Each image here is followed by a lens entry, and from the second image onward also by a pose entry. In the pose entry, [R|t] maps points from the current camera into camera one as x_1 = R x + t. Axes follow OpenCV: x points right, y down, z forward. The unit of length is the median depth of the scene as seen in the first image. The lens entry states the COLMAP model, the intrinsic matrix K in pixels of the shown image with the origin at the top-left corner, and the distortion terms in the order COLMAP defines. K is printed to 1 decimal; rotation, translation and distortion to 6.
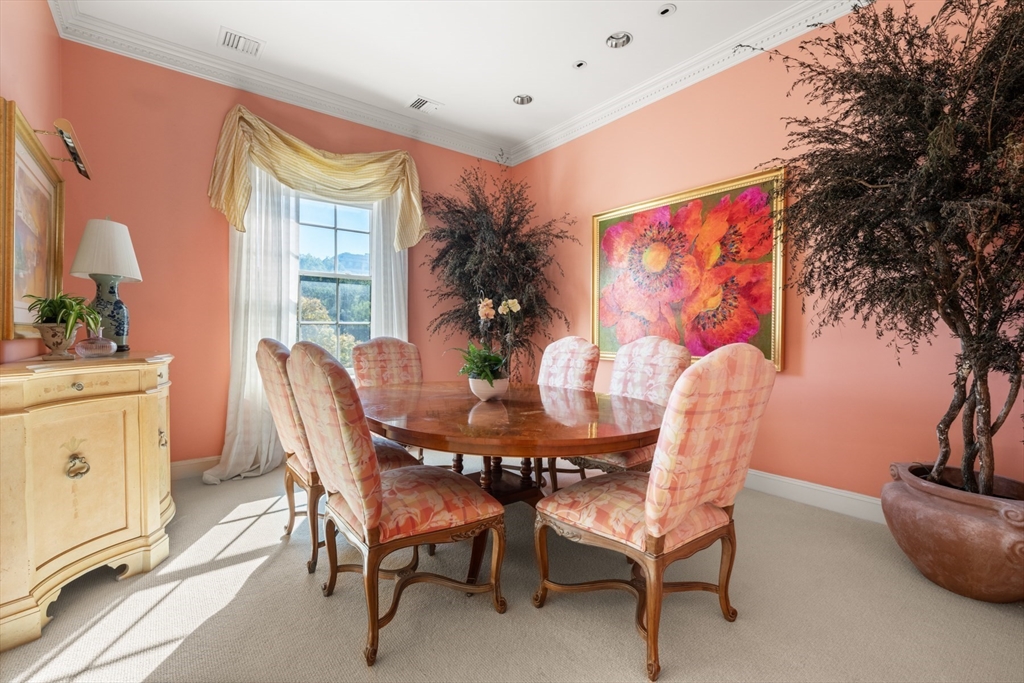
lens RADIAL K [[466.5, 0, 512.4], [0, 466.5, 341.4], [0, 0, 1]] dist [0.001572, 0.000776]
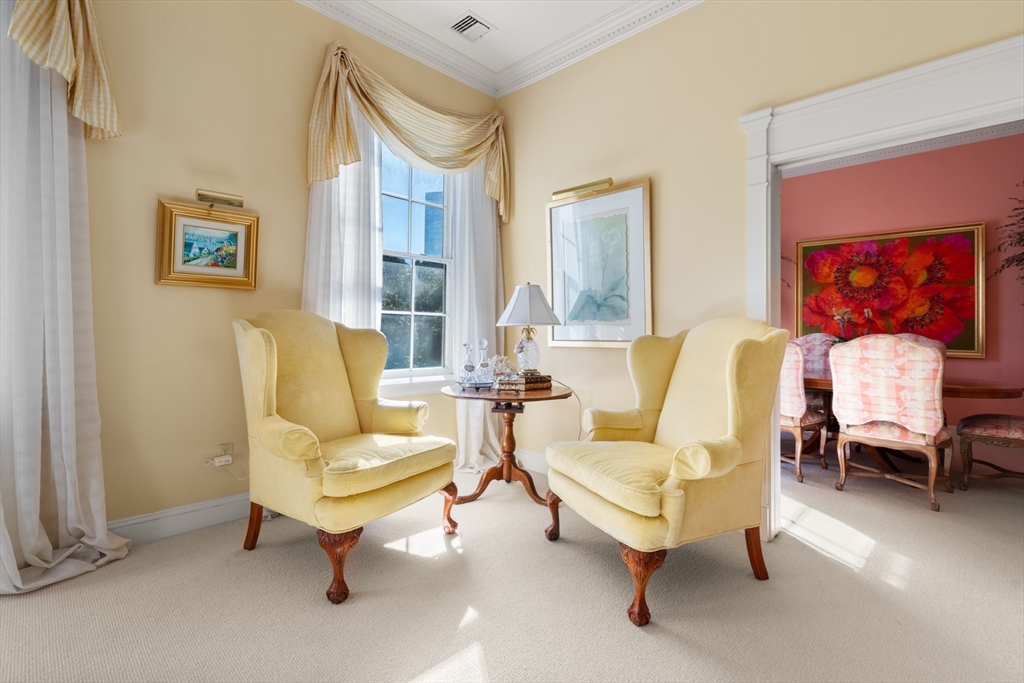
lens RADIAL K [[466.5, 0, 521.4], [0, 466.5, 322.5], [0, 0, 1]] dist [0.001572, 0.000776]
pose [[0.997134, 0.006652, 0.075368, -0.894262], [-0.005334, 0.999830, -0.017677, -0.014314], [-0.075473, 0.017224, 0.996999, -0.339949]]
